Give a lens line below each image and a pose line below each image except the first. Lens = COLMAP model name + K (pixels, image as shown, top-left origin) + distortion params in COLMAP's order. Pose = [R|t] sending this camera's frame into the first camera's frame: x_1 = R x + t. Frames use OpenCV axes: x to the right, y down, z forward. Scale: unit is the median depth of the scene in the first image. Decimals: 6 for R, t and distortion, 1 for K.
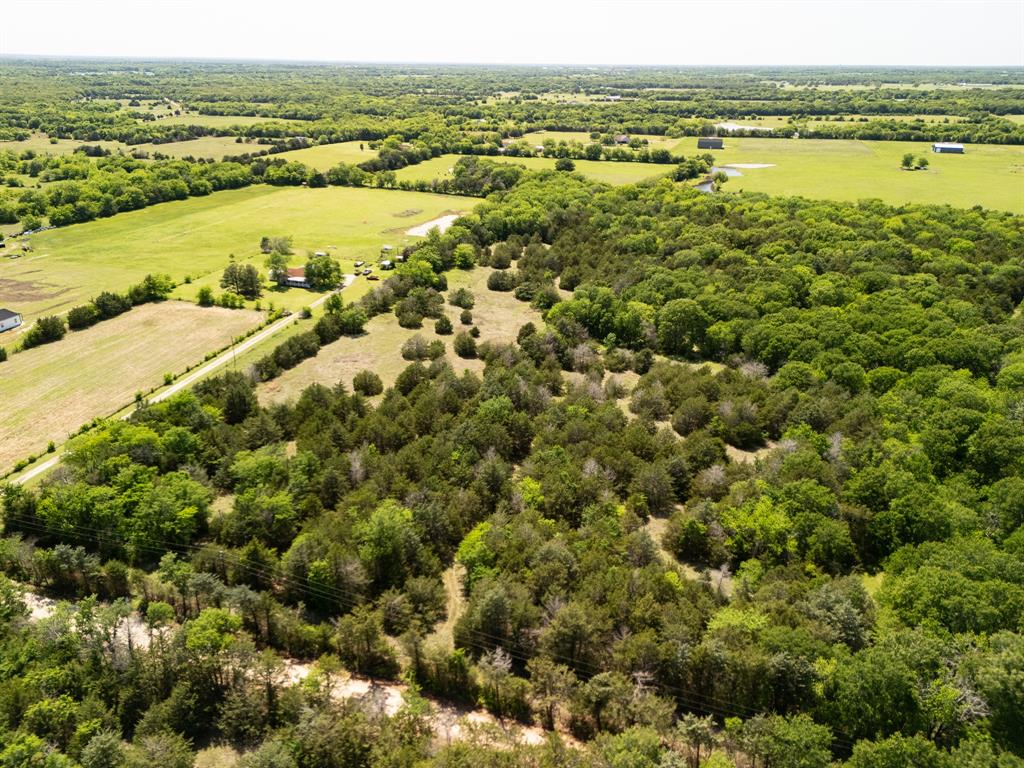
lens RADIAL K [[750.3, 0, 515.8], [0, 750.3, 383.1], [0, 0, 1]] dist [0.076031, -0.076524]
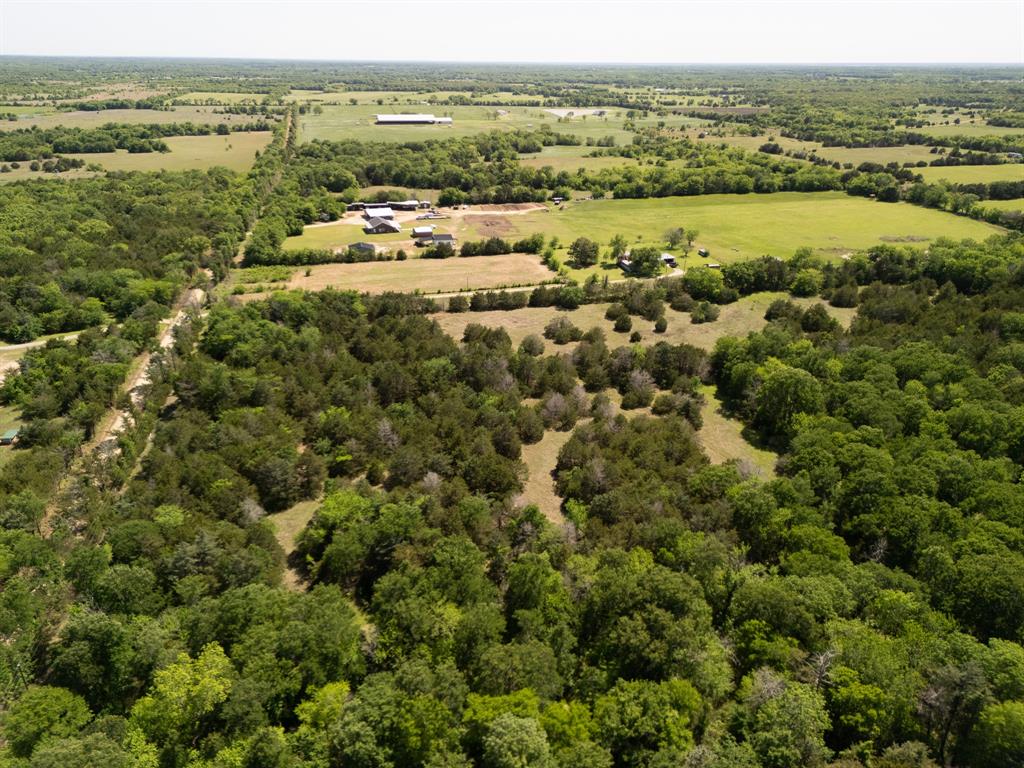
lens RADIAL K [[750.3, 0, 515.8], [0, 750.3, 383.1], [0, 0, 1]] dist [0.076031, -0.076524]
pose [[0.496836, 0.334594, -0.800750, 0.572137], [-0.342067, 0.923493, 0.173642, -0.110574], [0.797586, 0.187638, 0.573278, 0.277097]]
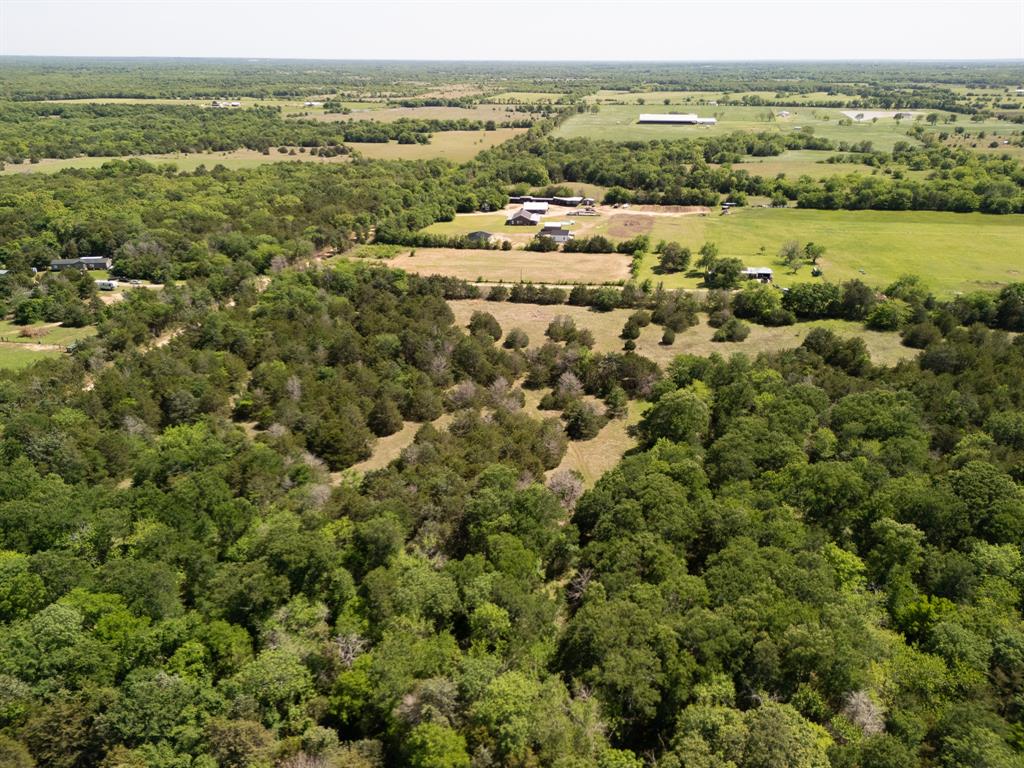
lens RADIAL K [[750.3, 0, 515.8], [0, 750.3, 383.1], [0, 0, 1]] dist [0.076031, -0.076524]
pose [[0.102769, 0.382690, -0.918143, 0.692899], [-0.391047, 0.864255, 0.316458, -0.230722], [0.914615, 0.326515, 0.238468, 0.564931]]
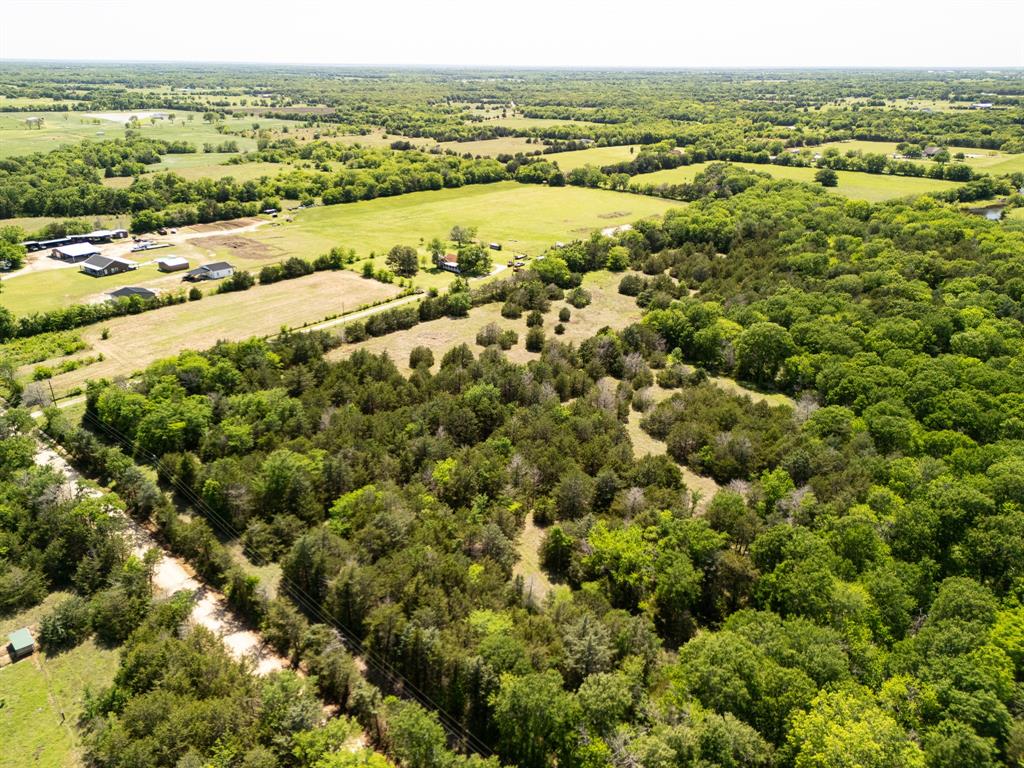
lens RADIAL K [[750.3, 0, 515.8], [0, 750.3, 383.1], [0, 0, 1]] dist [0.076031, -0.076524]
pose [[0.904183, 0.162764, -0.394918, 0.260801], [-0.165342, 0.985846, 0.027754, -0.011756], [0.393846, 0.040202, 0.918297, 0.034597]]
